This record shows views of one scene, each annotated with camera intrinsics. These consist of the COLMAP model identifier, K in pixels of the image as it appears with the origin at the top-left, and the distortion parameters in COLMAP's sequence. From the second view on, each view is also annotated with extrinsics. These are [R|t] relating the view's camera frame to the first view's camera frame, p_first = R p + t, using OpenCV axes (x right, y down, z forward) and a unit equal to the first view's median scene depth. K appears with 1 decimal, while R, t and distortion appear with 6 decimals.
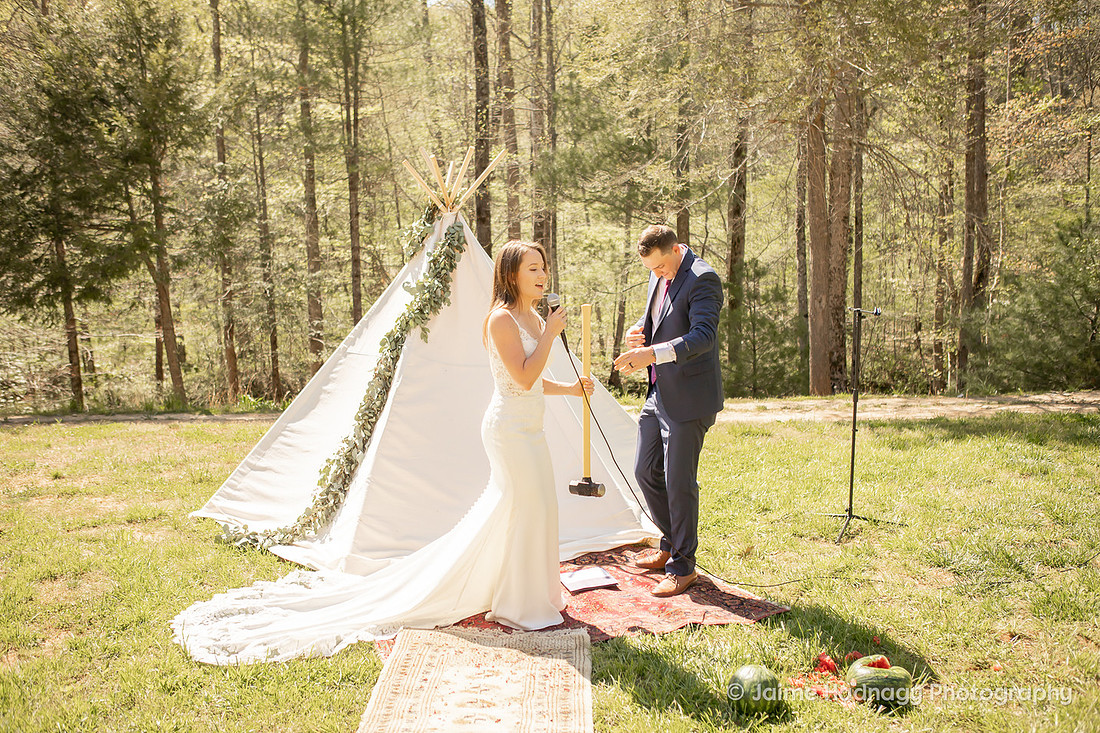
lens RADIAL K [[992.9, 0, 557.9], [0, 992.9, 372.0], [0, 0, 1]] dist [-0.046215, 0.028410]
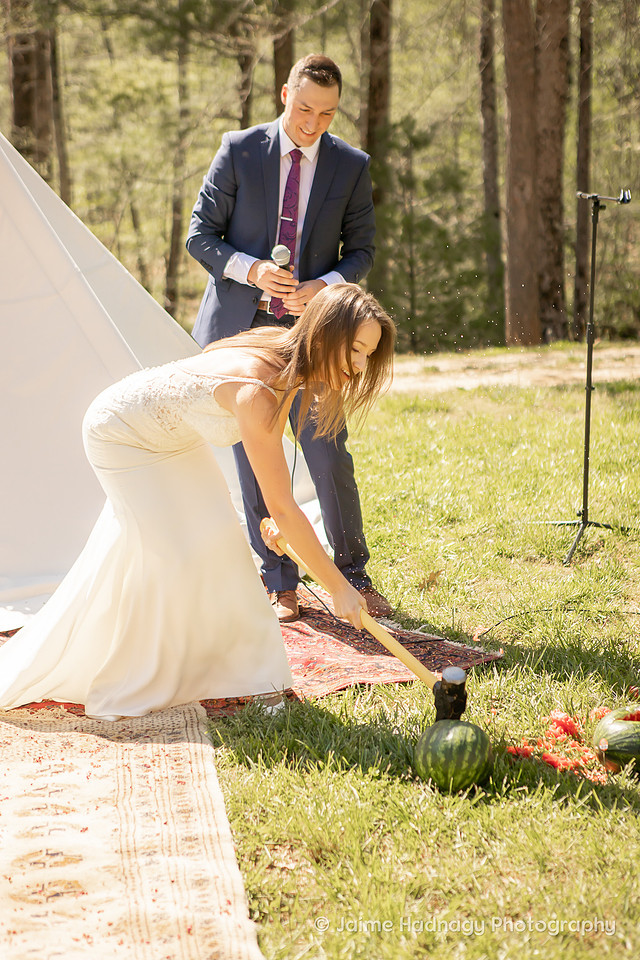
lens RADIAL K [[1708.9, 0, 308.5], [0, 1708.9, 464.4], [0, 0, 1]] dist [0.193268, 0.000000]
pose [[0.990257, -0.039193, 0.133622, -0.010970], [0.027896, 0.995957, 0.085390, 0.002970], [-0.136429, -0.080831, 0.987347, -0.027304]]
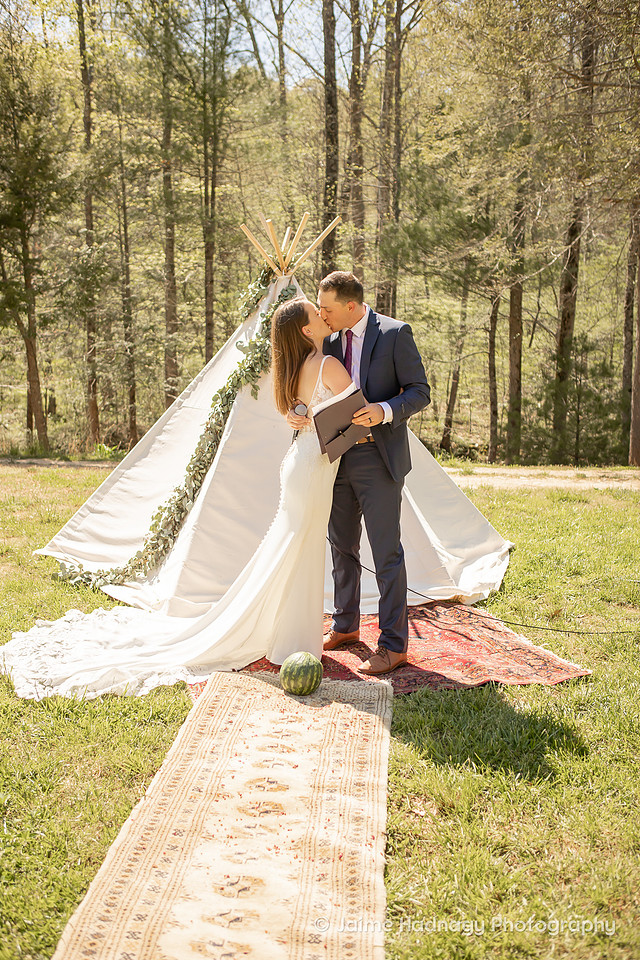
lens RADIAL K [[921.1, 0, 326.0], [0, 921.1, 477.1], [0, 0, 1]] dist [-0.033302, 0.000000]
pose [[0.996649, 0.041920, -0.070240, 0.004937], [-0.038543, 0.998066, 0.048769, 0.000664], [0.072148, -0.045898, 0.996337, 0.011709]]
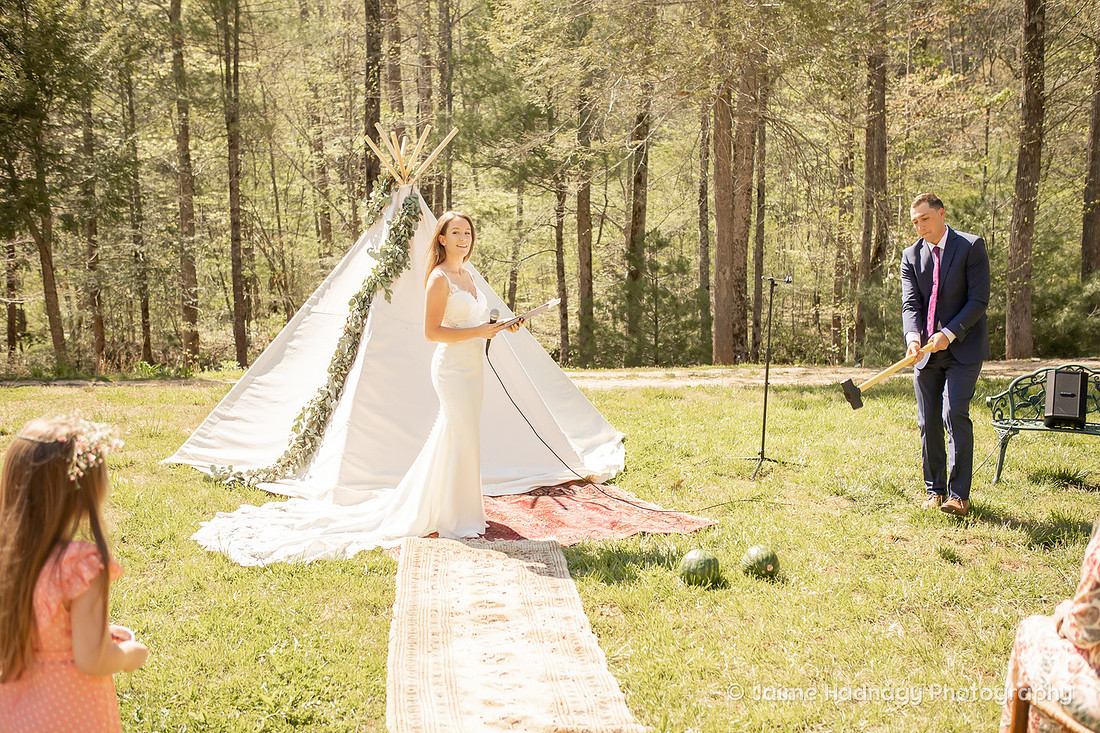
lens RADIAL K [[1035.0, 0, 552.5], [0, 1035.0, 370.4], [0, 0, 1]] dist [-0.037403, 0.000000]
pose [[0.994980, 0.005419, 0.099927, -0.025700], [-0.007918, 0.999665, 0.024632, 0.005944], [-0.099760, -0.025299, 0.994690, -0.063975]]
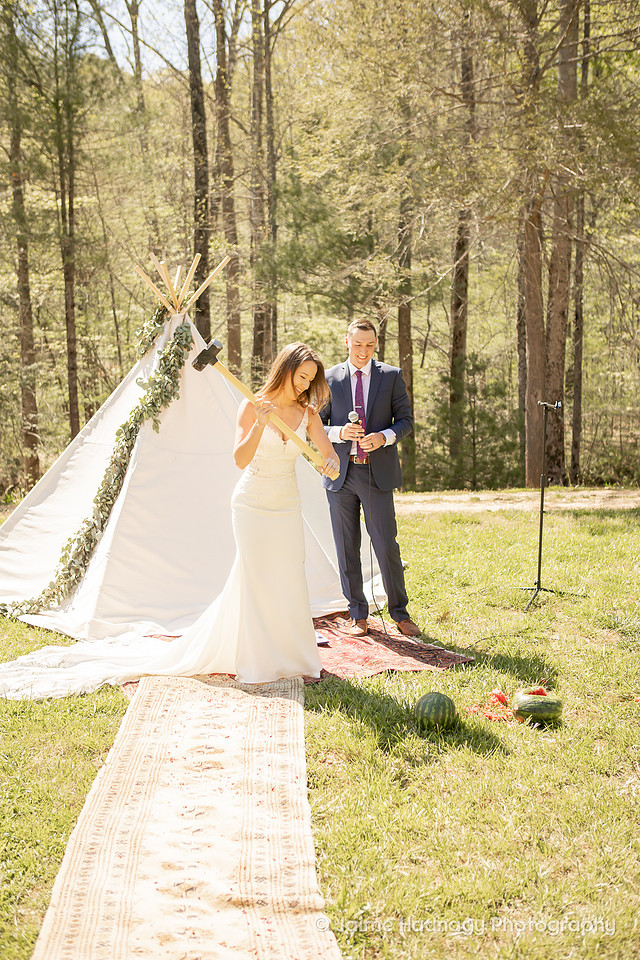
lens RADIAL K [[1009.0, 0, 312.1], [0, 1009.0, 483.2], [0, 0, 1]] dist [-0.019028, 0.000000]
pose [[0.999450, -0.000212, 0.033176, 0.000650], [-0.000318, 0.999872, 0.015967, 0.003153], [-0.033175, -0.015969, 0.999322, -0.049054]]
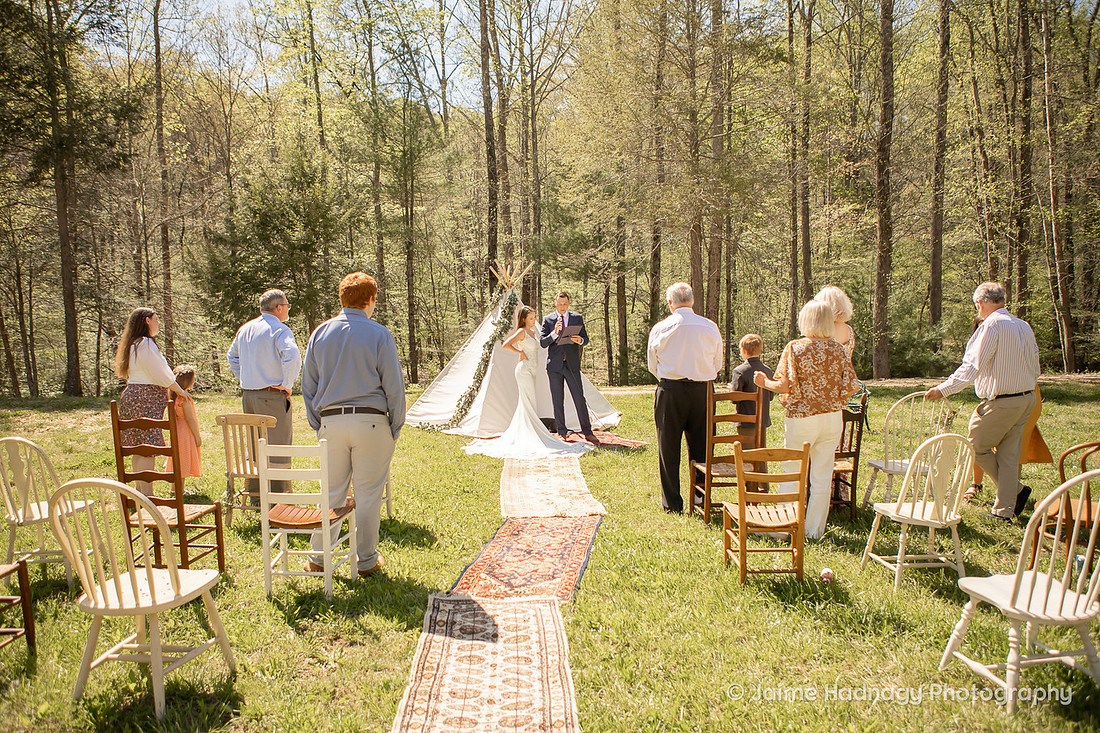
lens RADIAL K [[650.5, 0, 535.1], [0, 650.5, 350.2], [0, 0, 1]] dist [-0.004913, -0.000218]
pose [[0.999970, 0.000781, -0.007680, -0.016764], [-0.001099, 0.999136, -0.041543, 0.016537], [0.007641, 0.041550, 0.999107, -0.200047]]
